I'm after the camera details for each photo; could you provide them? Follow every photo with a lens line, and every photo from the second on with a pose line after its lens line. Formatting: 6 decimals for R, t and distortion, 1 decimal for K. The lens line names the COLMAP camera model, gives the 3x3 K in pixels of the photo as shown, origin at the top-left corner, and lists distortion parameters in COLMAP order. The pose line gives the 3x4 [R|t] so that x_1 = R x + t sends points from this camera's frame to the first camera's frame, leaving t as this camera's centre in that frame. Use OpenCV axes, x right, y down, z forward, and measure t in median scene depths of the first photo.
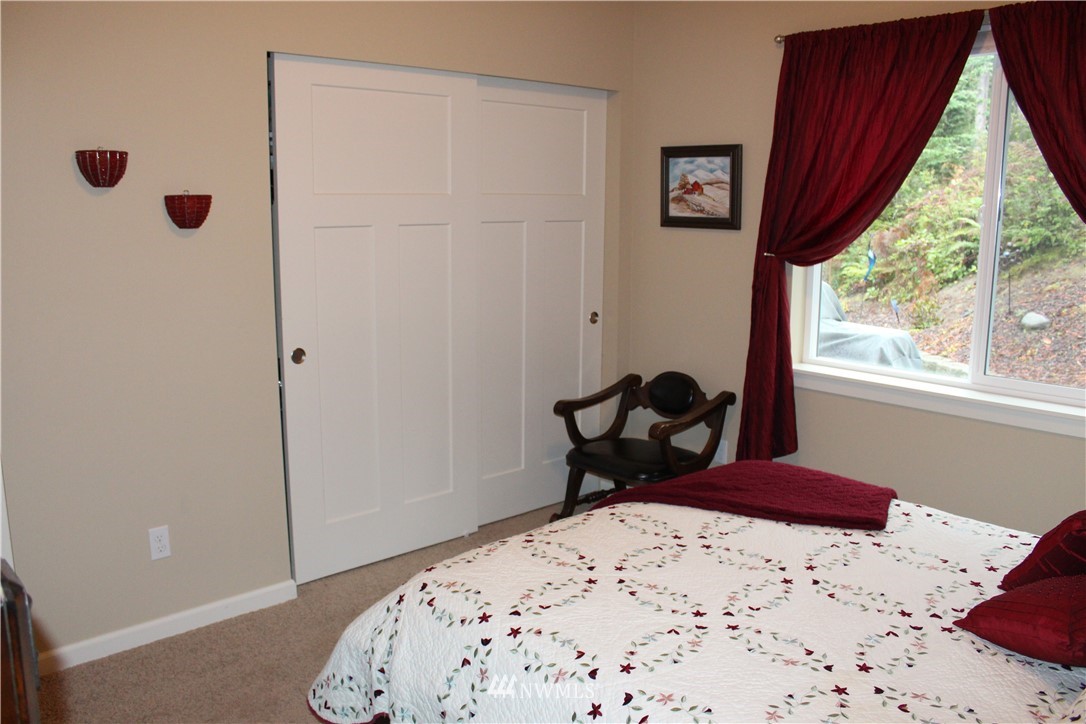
lens RADIAL K [[906.4, 0, 540.4], [0, 906.4, 362.6], [0, 0, 1]] dist [-0.143777, 0.097387]
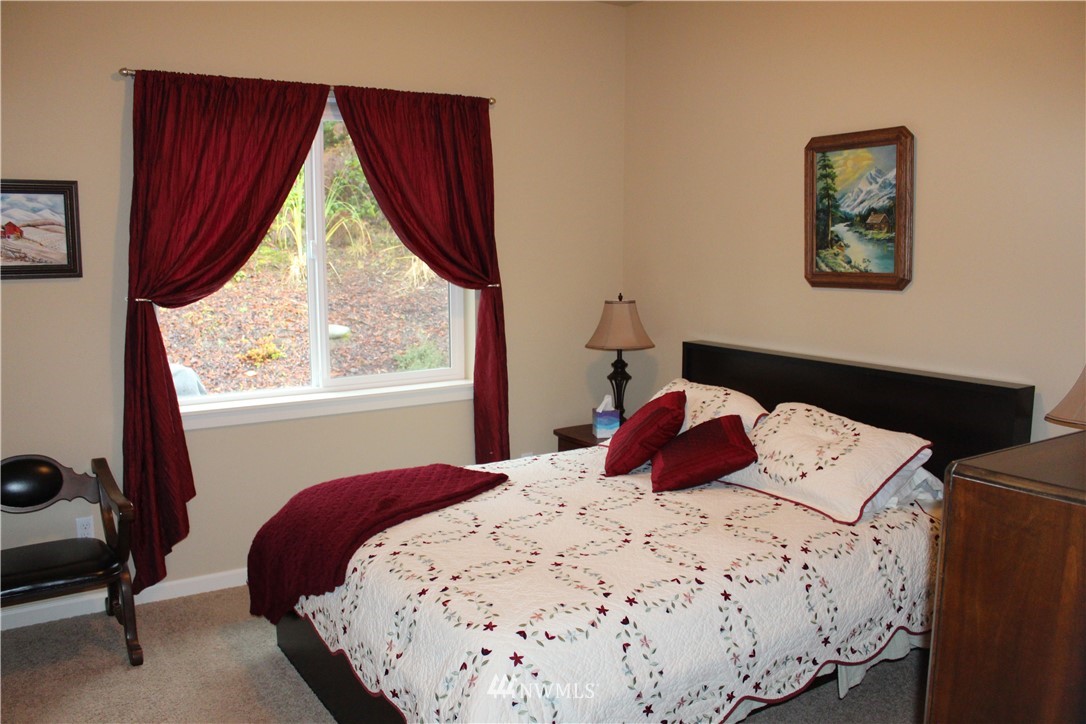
lens RADIAL K [[906.4, 0, 543.5], [0, 906.4, 362.4], [0, 0, 1]] dist [-0.143777, 0.097387]
pose [[0.151982, -0.134976, 0.979124, -0.572759], [0.178411, 0.978105, 0.107142, -0.076873], [-0.972148, 0.158403, 0.172736, 0.419854]]
